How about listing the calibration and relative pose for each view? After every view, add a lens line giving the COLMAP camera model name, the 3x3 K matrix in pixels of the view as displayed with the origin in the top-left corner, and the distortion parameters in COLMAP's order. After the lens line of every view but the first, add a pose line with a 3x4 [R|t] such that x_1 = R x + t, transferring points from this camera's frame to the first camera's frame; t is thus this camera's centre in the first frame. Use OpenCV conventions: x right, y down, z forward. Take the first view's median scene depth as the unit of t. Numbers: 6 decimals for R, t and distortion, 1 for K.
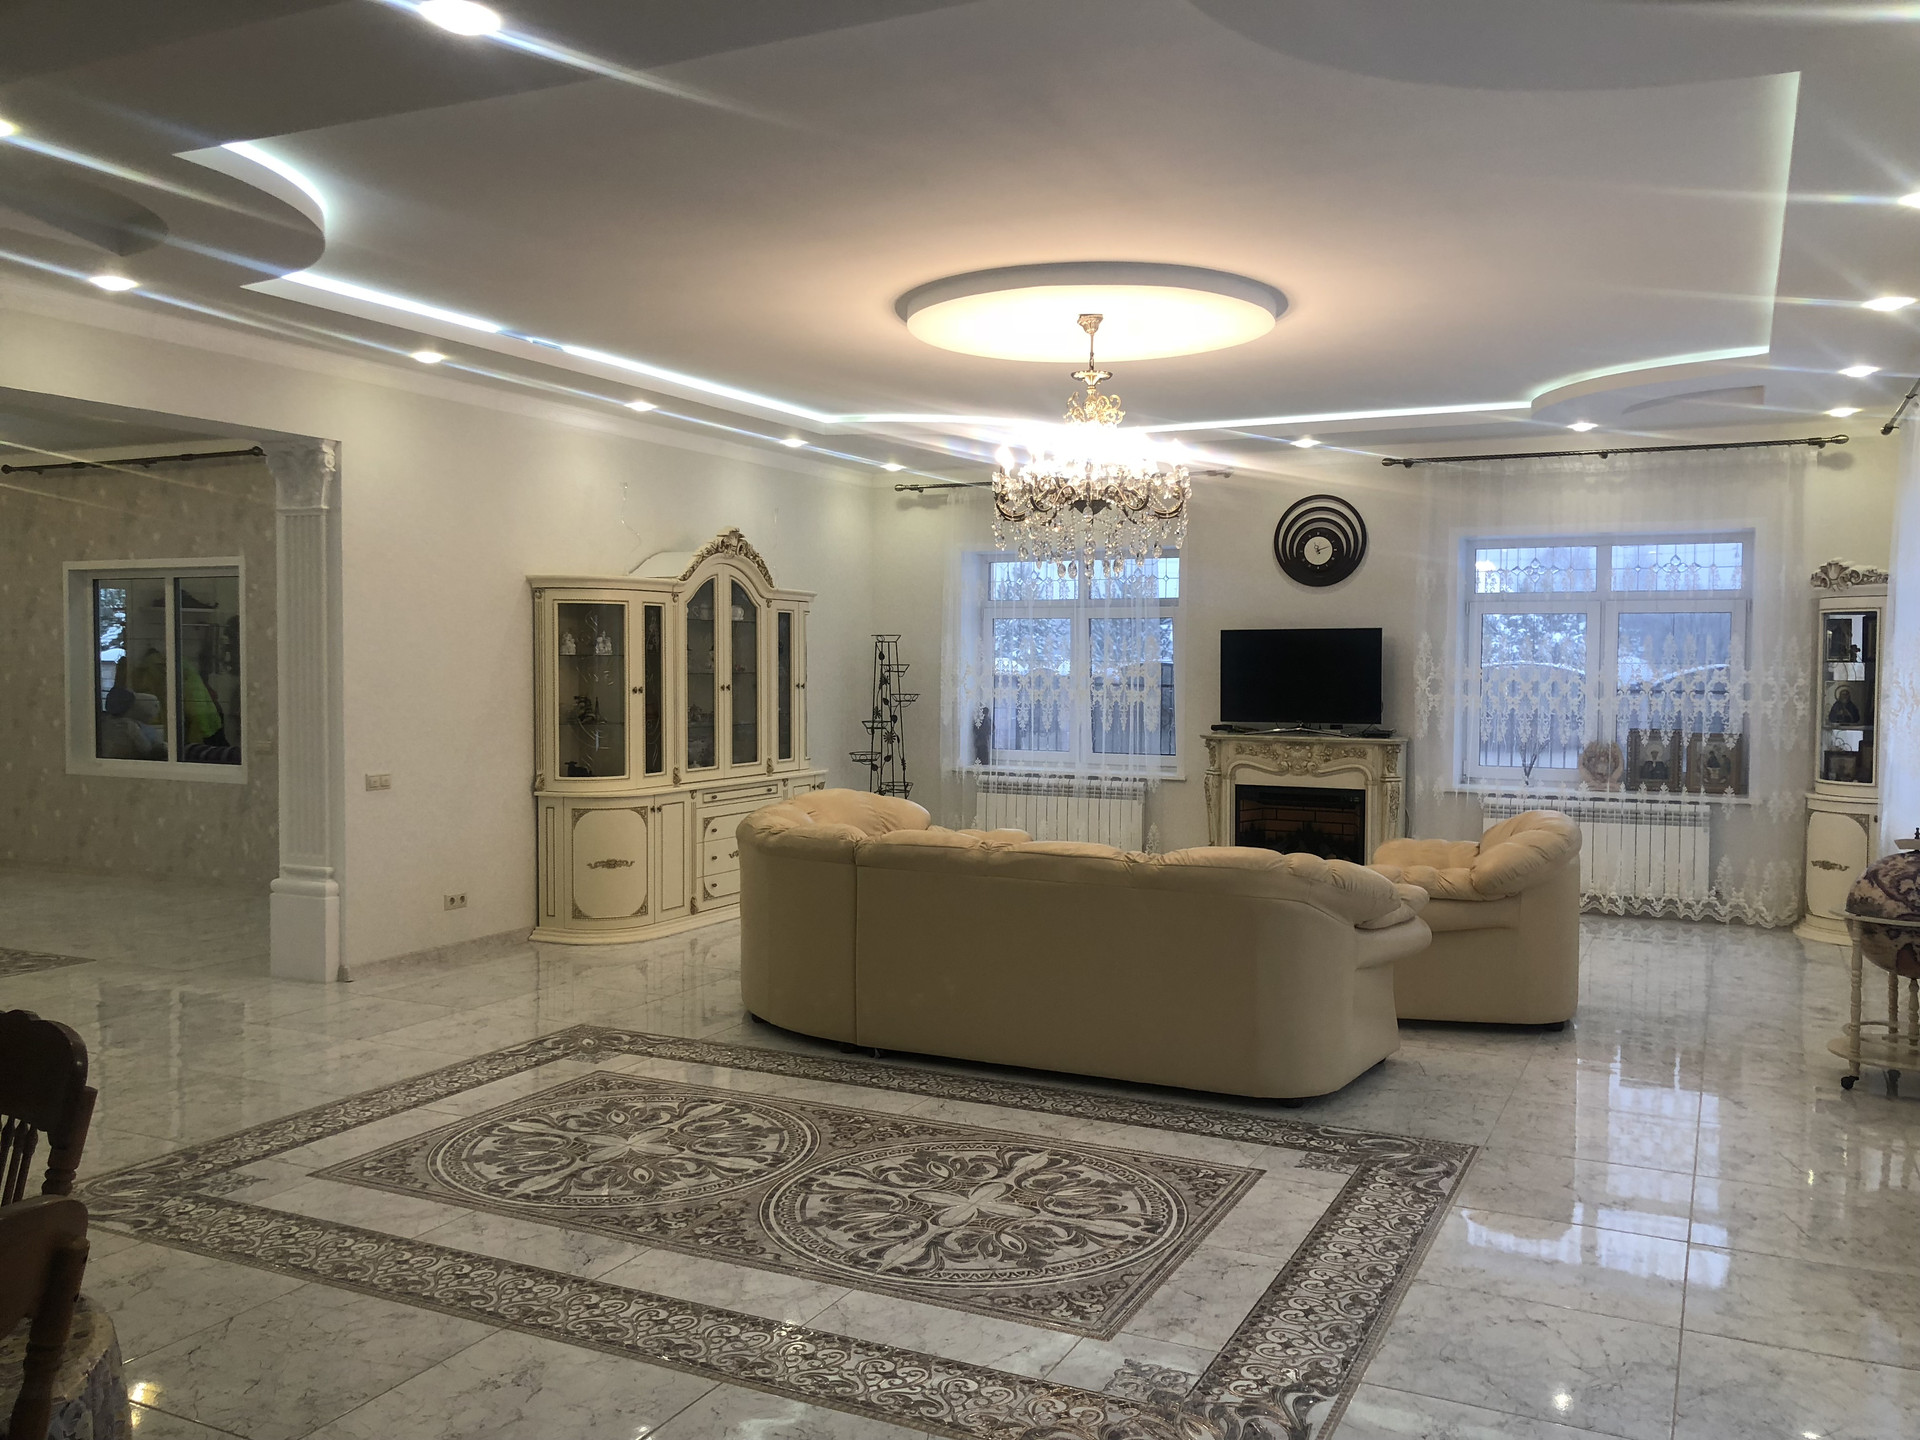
lens RADIAL K [[1594.0, 0, 925.5], [0, 1594.0, 702.7], [0, 0, 1]] dist [0.014854, 0.001340]
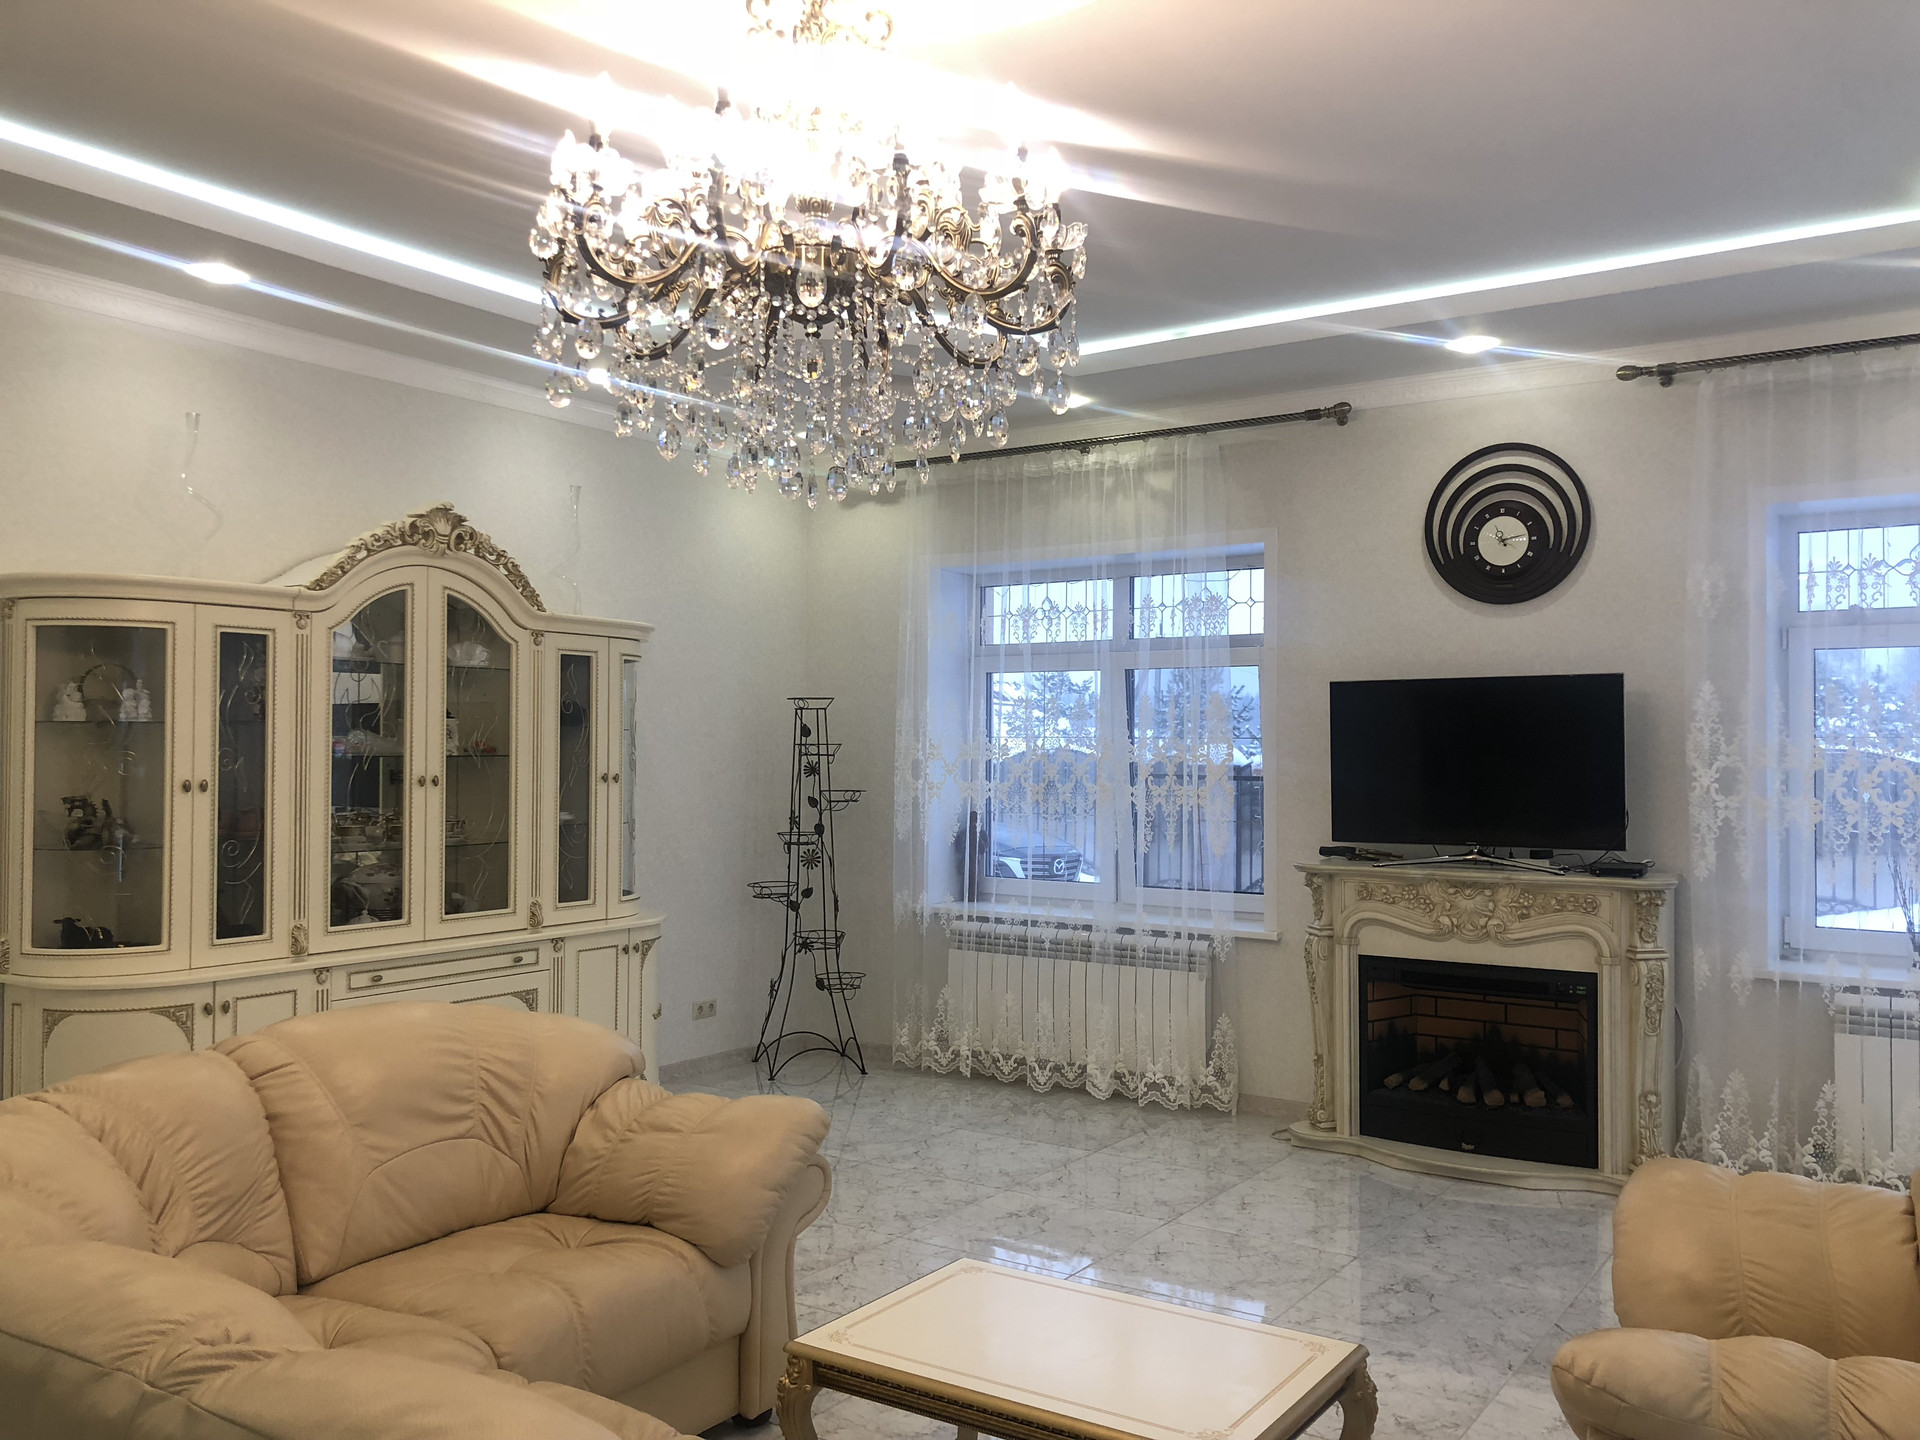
lens RADIAL K [[1573.6, 0, 959.1], [0, 1573.6, 702.9], [0, 0, 1]] dist [0.006371, 0.002946]
pose [[0.992314, -0.003794, -0.123690, 0.127269], [-0.003126, 0.998442, -0.055711, -0.006324], [0.123708, 0.055669, 0.990756, 0.438926]]
